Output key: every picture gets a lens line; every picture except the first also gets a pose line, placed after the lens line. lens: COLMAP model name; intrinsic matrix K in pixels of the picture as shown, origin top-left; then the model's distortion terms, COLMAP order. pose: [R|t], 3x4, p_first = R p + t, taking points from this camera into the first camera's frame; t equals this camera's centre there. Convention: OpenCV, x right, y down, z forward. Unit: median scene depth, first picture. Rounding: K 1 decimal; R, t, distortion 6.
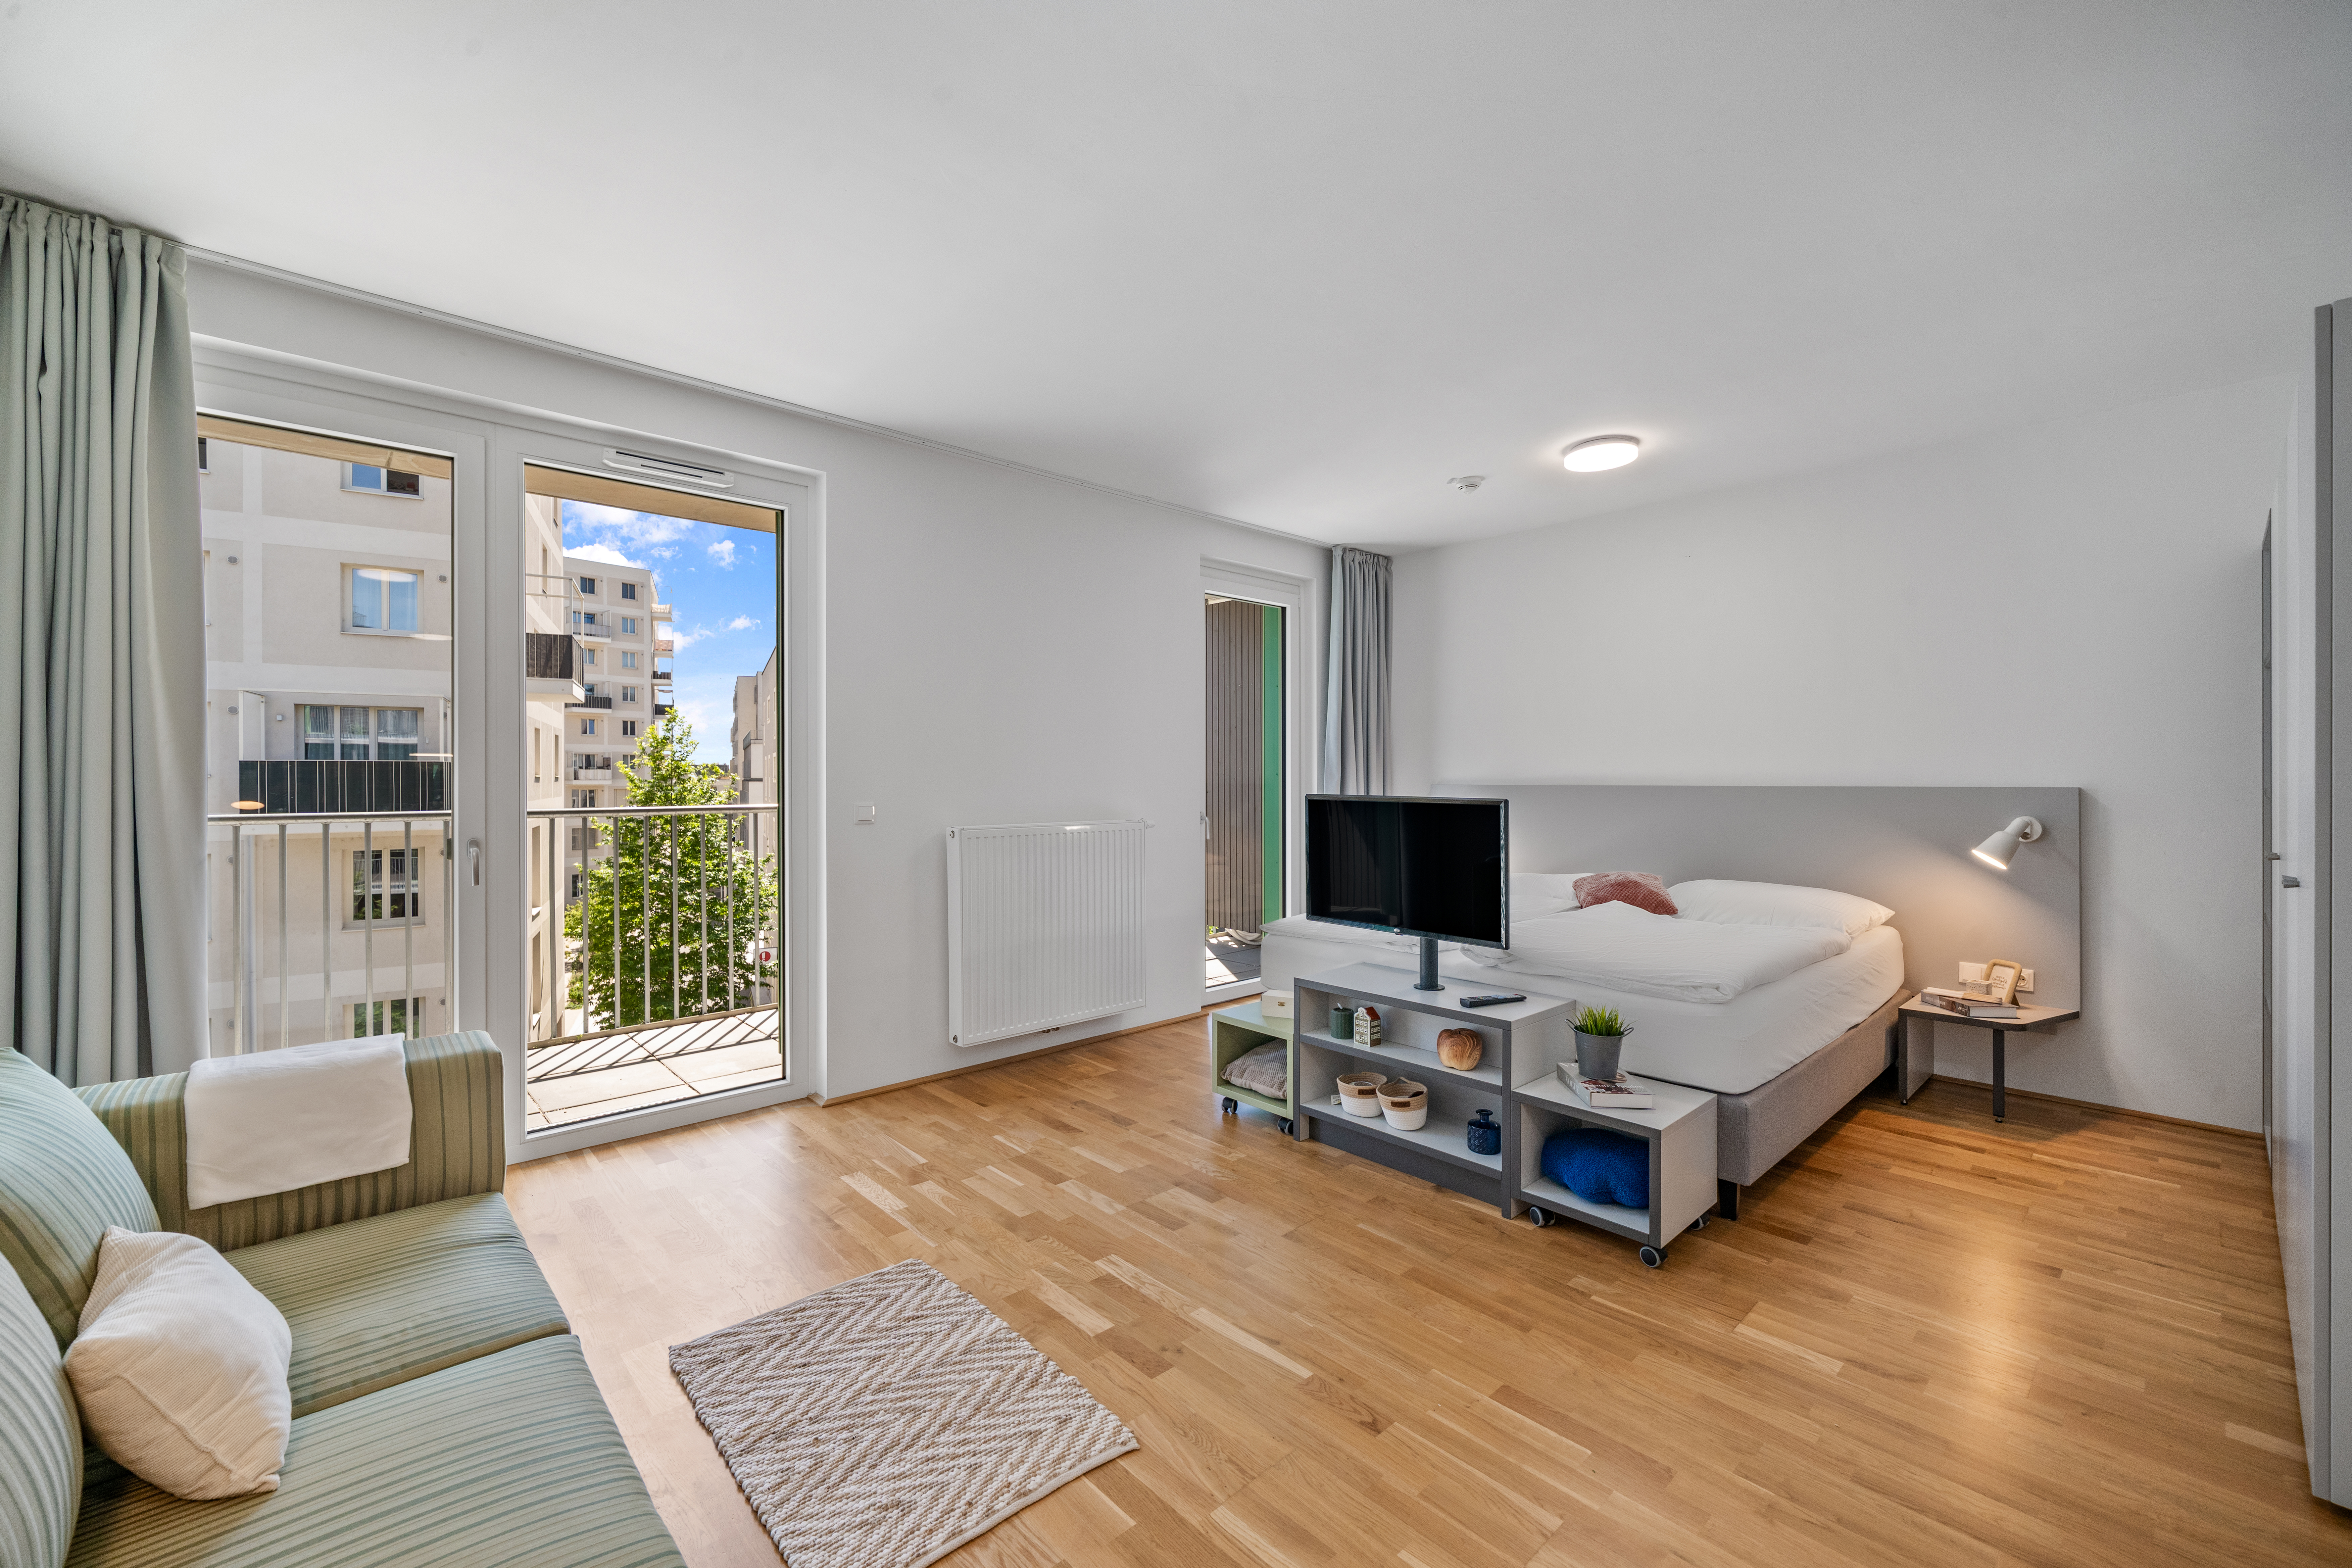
lens RADIAL K [[947.2, 0, 1173.6], [0, 947.2, 776.6], [0, 0, 1]] dist [-0.000758, -0.000327]
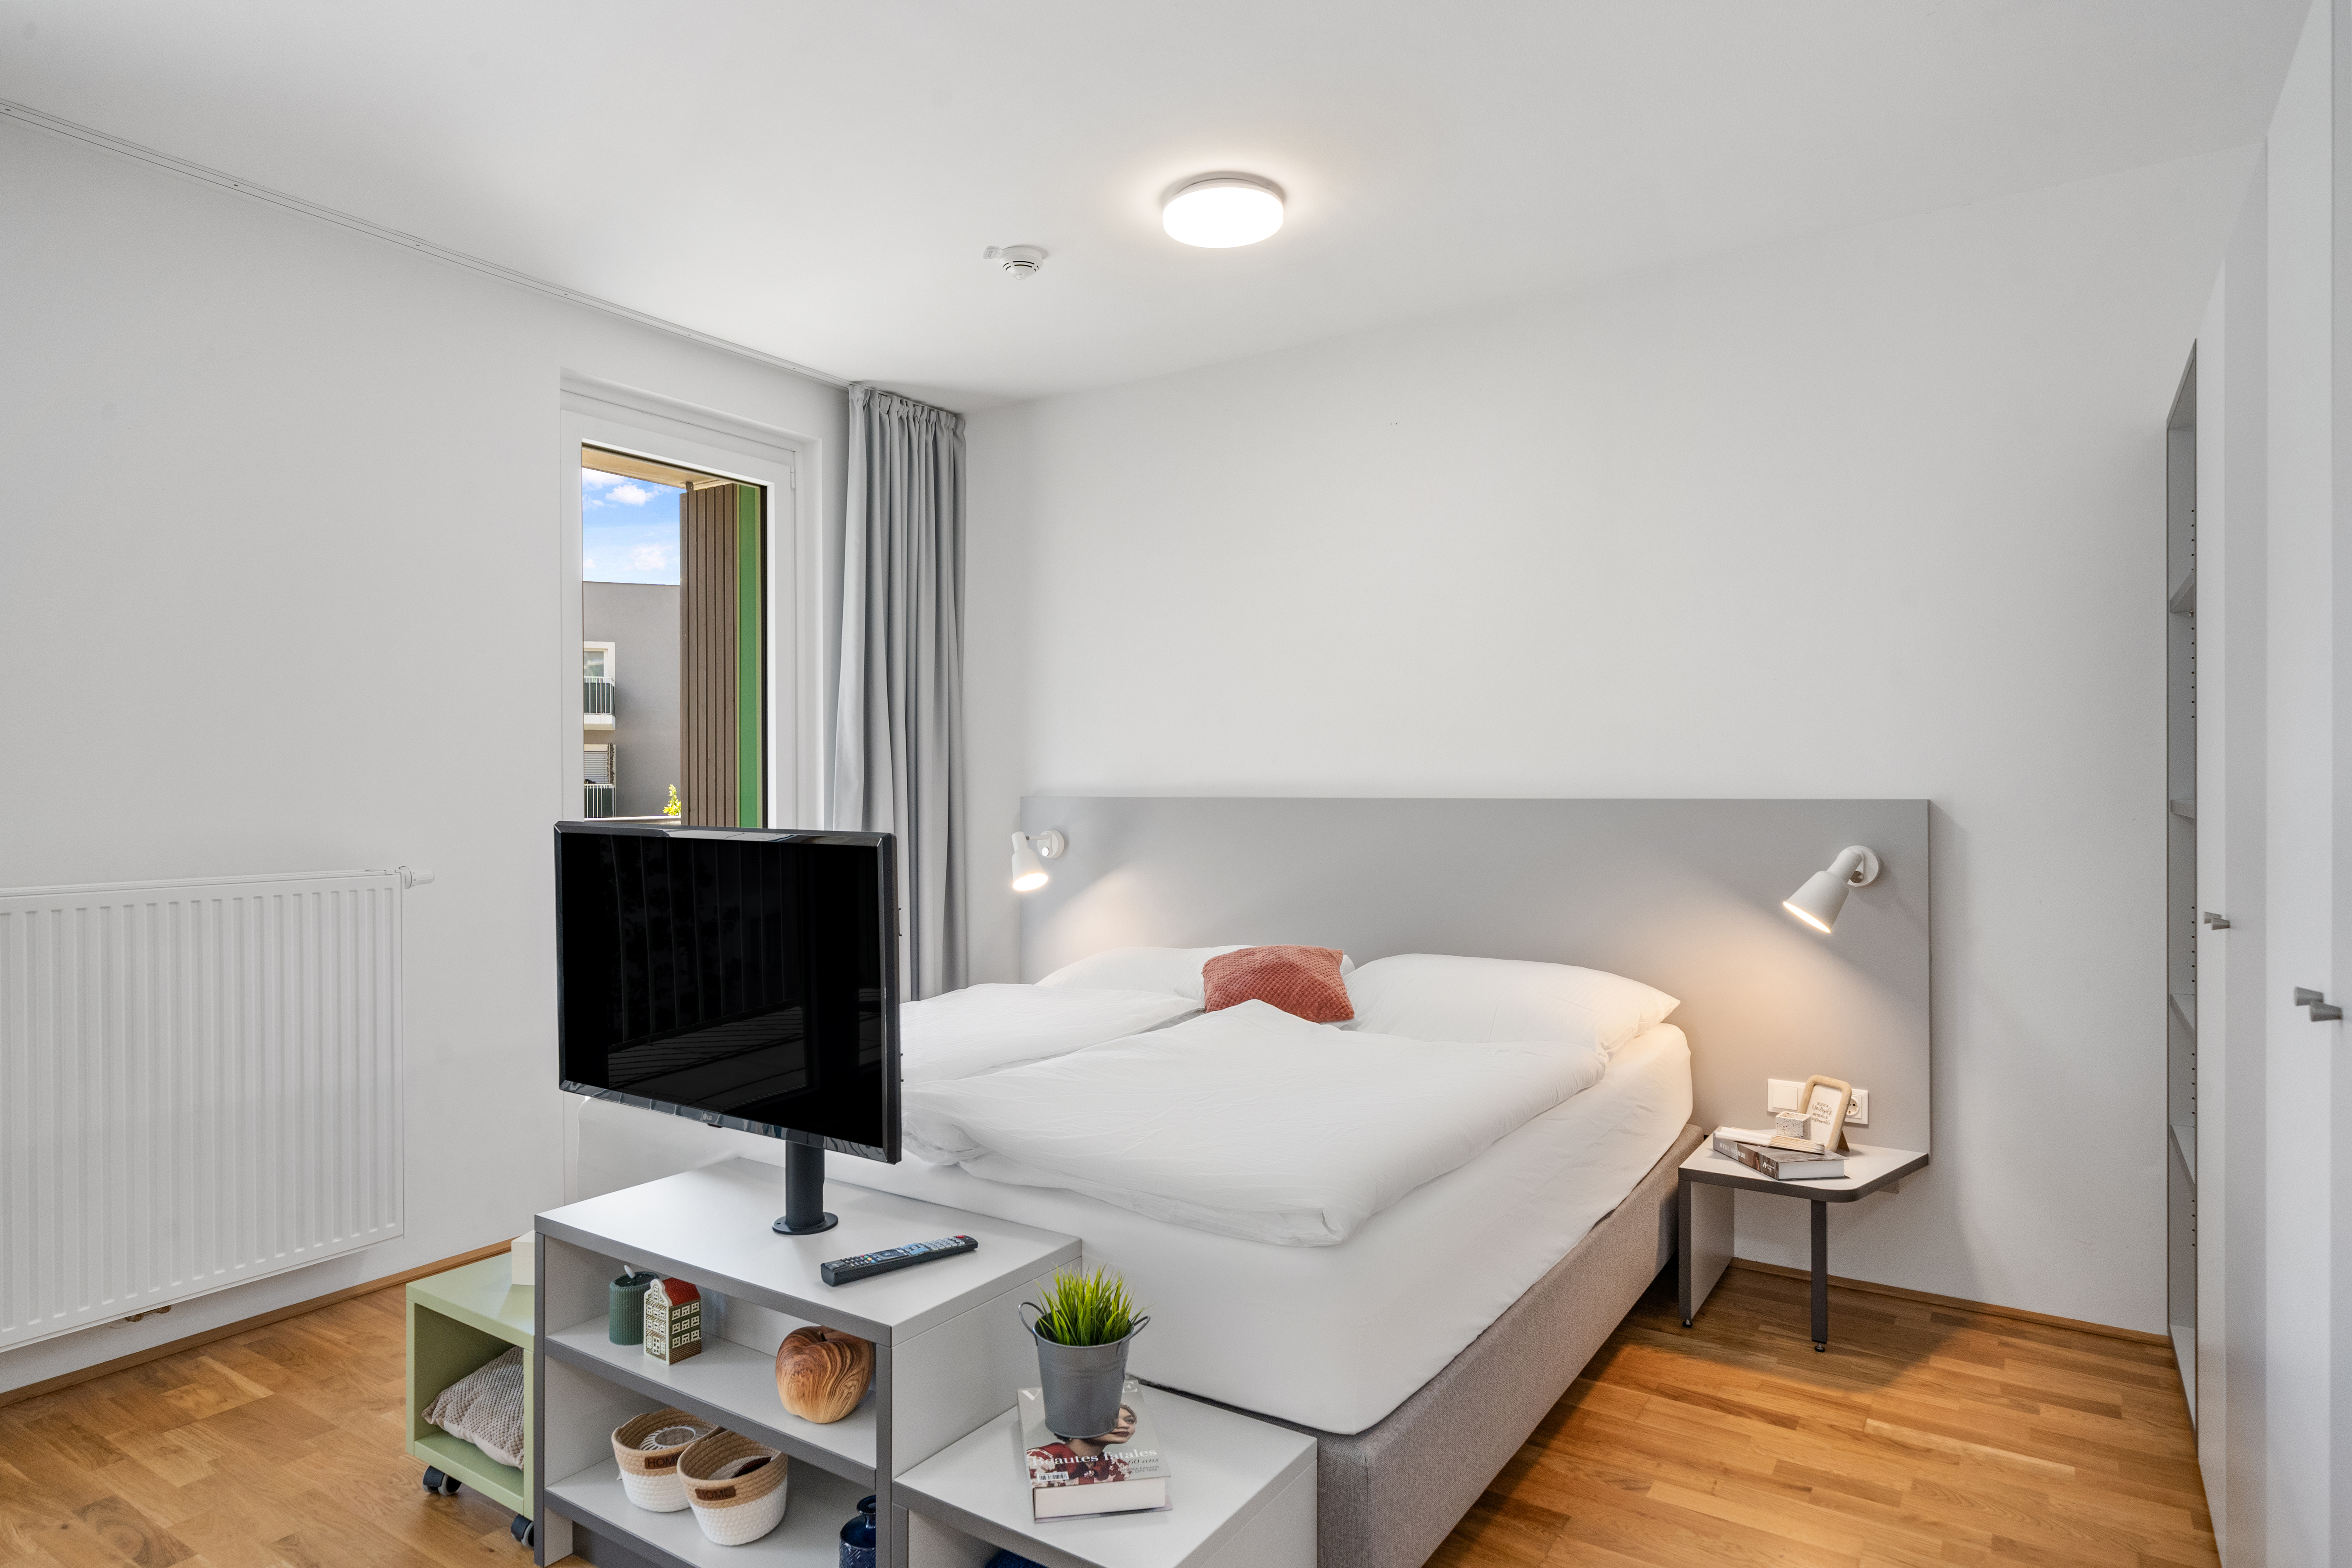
lens RADIAL K [[1320.0, 0, 1173.1], [0, 1320.0, 782.6], [0, 0, 1]] dist [0.000556, 0.002244]
pose [[0.968726, -0.000612, 0.248131, 0.261117], [0.000912, 0.999999, -0.001097, 0.000583], [-0.248130, 0.001289, 0.968726, 0.282616]]
